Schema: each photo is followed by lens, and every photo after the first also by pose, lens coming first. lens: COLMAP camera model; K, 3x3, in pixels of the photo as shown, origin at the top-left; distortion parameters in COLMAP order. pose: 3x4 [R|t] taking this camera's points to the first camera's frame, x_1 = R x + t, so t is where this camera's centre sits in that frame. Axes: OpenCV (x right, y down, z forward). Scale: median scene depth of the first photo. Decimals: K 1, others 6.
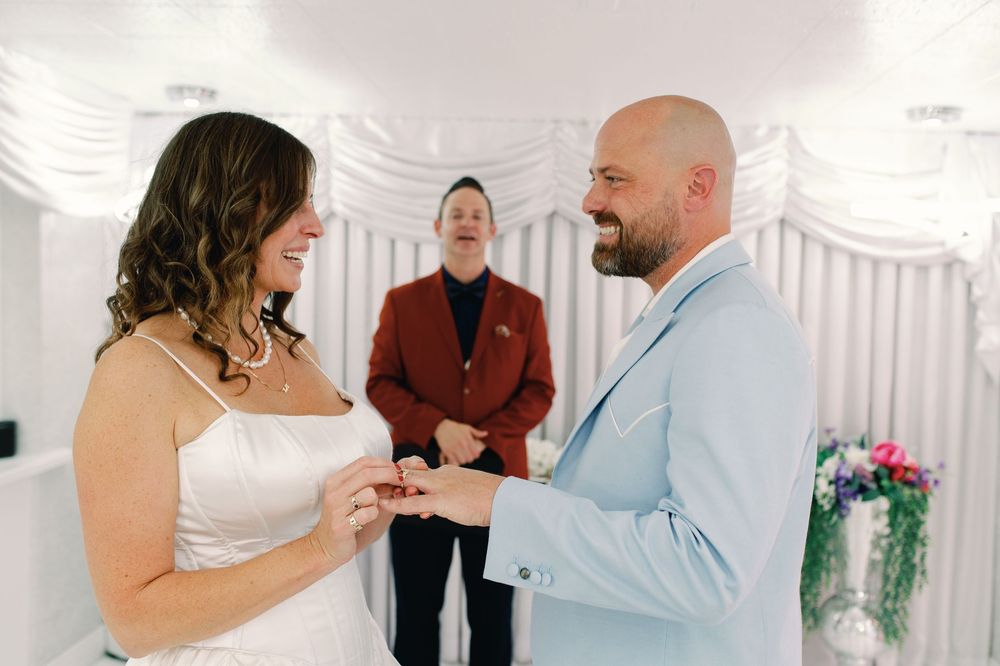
lens RADIAL K [[1217.7, 0, 497.3], [0, 1217.7, 305.0], [0, 0, 1]] dist [-0.045898, 0.041049]
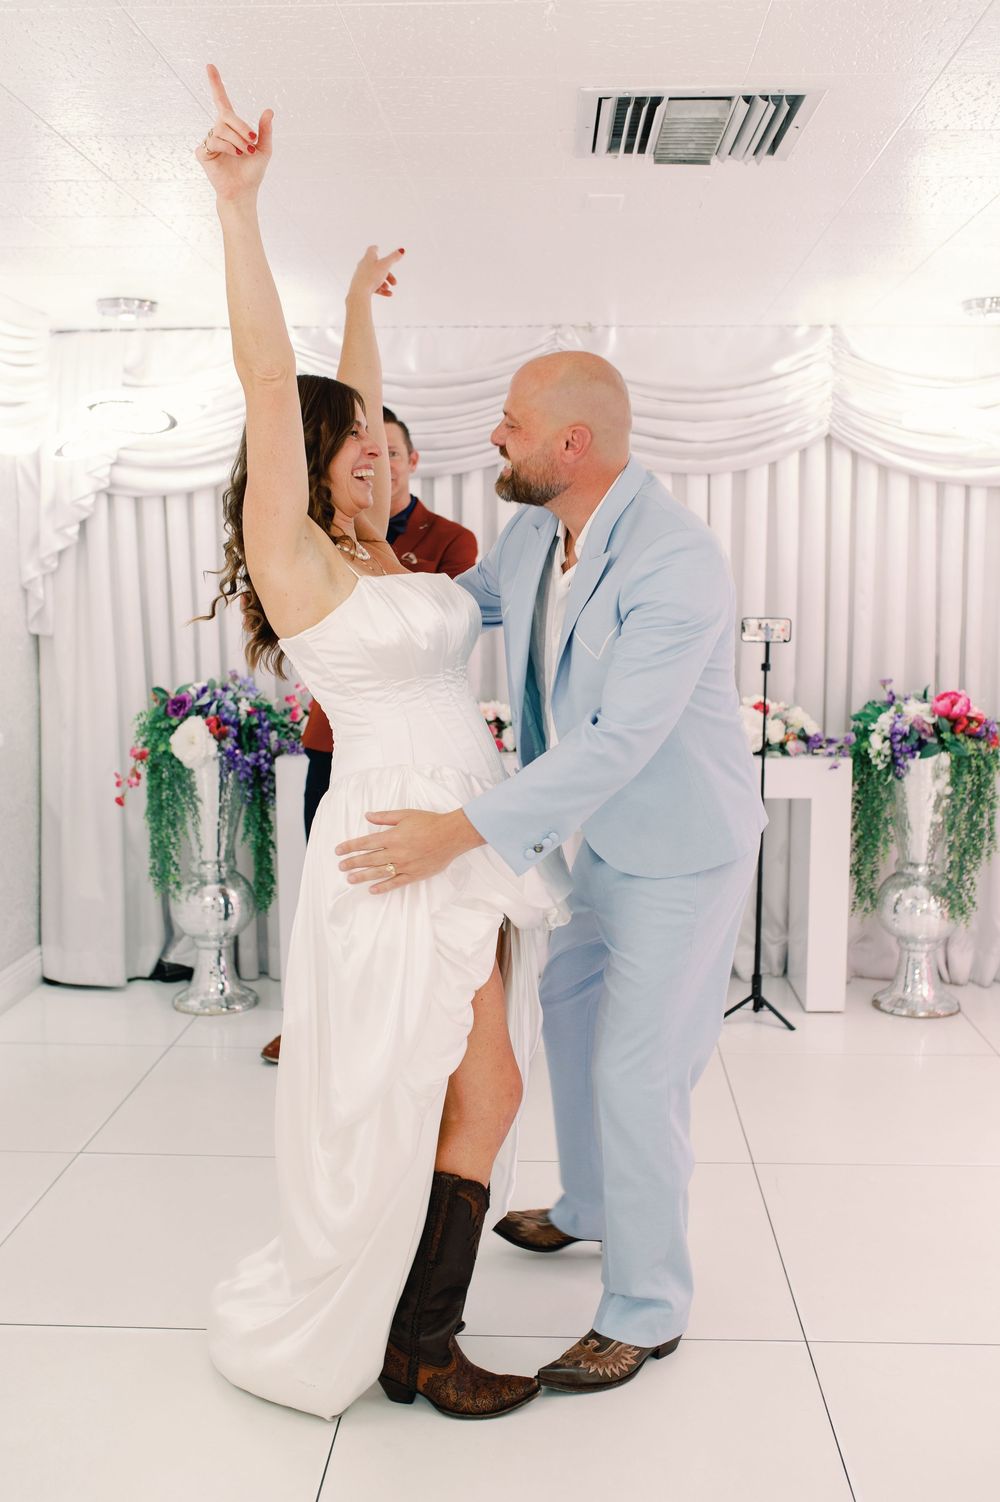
lens RADIAL K [[1829.0, 0, 500.0], [0, 1829.0, 751.0], [0, 0, 1]] dist [-0.045898, 0.041049]
pose [[0.999416, -0.032134, 0.011625, -0.015756], [0.031105, 0.996316, 0.079922, 0.041897], [-0.014150, -0.079514, 0.996733, -0.296261]]
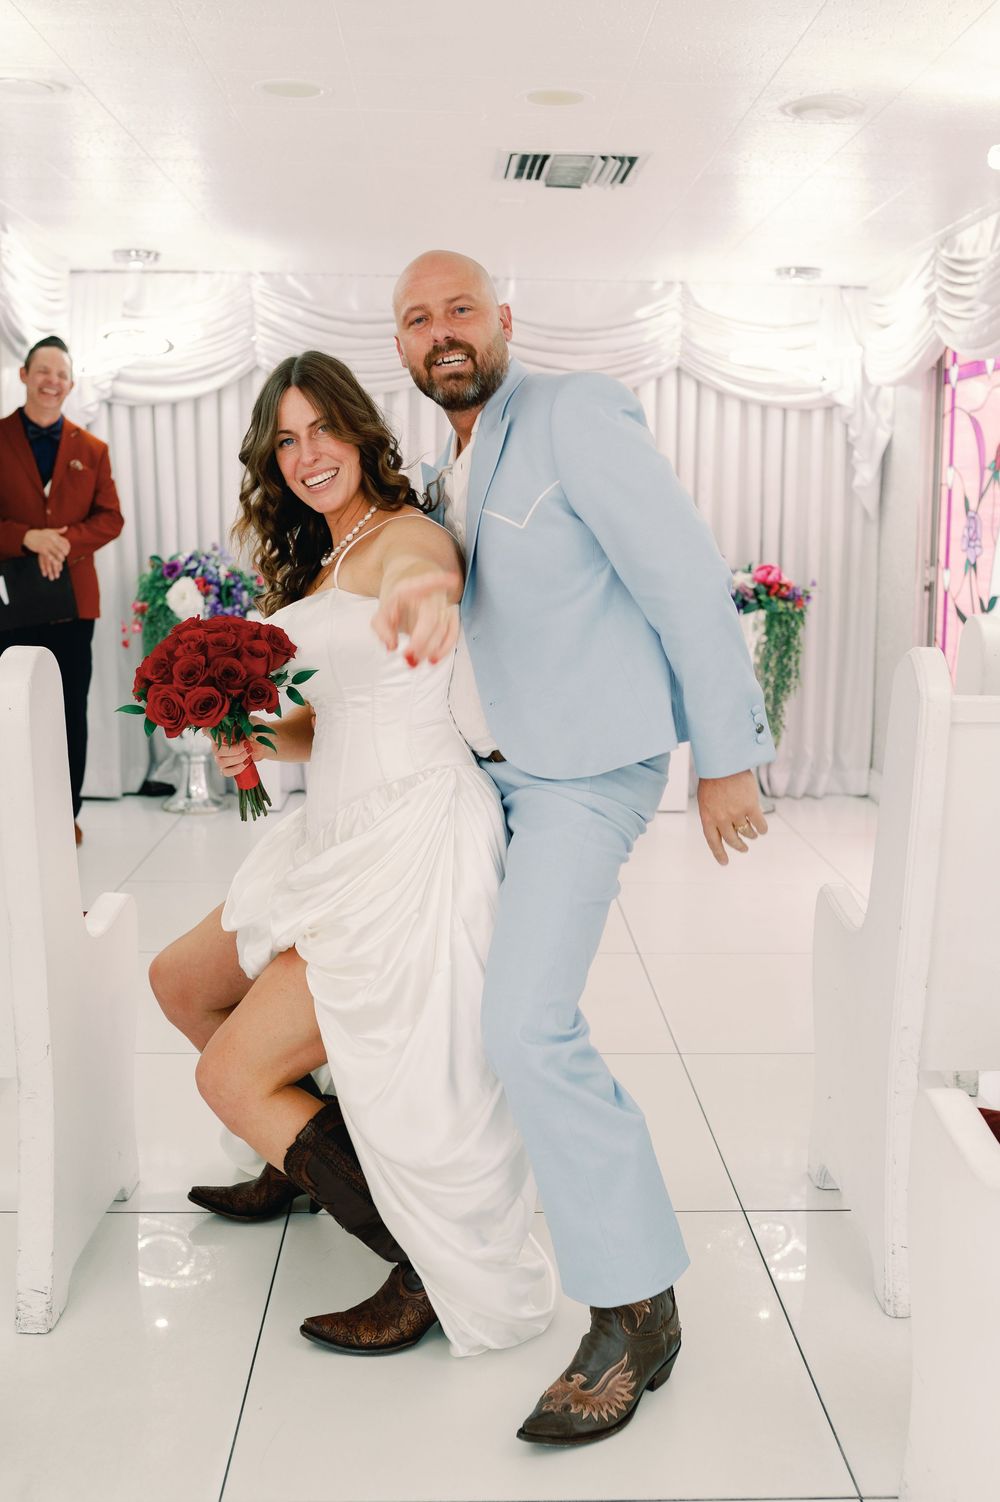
lens RADIAL K [[1955.1, 0, 567.1], [0, 1955.1, 747.9], [0, 0, 1]] dist [-0.055026, 0.042604]
pose [[0.993728, -0.029820, 0.107771, -0.067332], [0.018086, 0.993958, 0.108257, 0.082646], [-0.110348, -0.105629, 0.988264, -0.809369]]
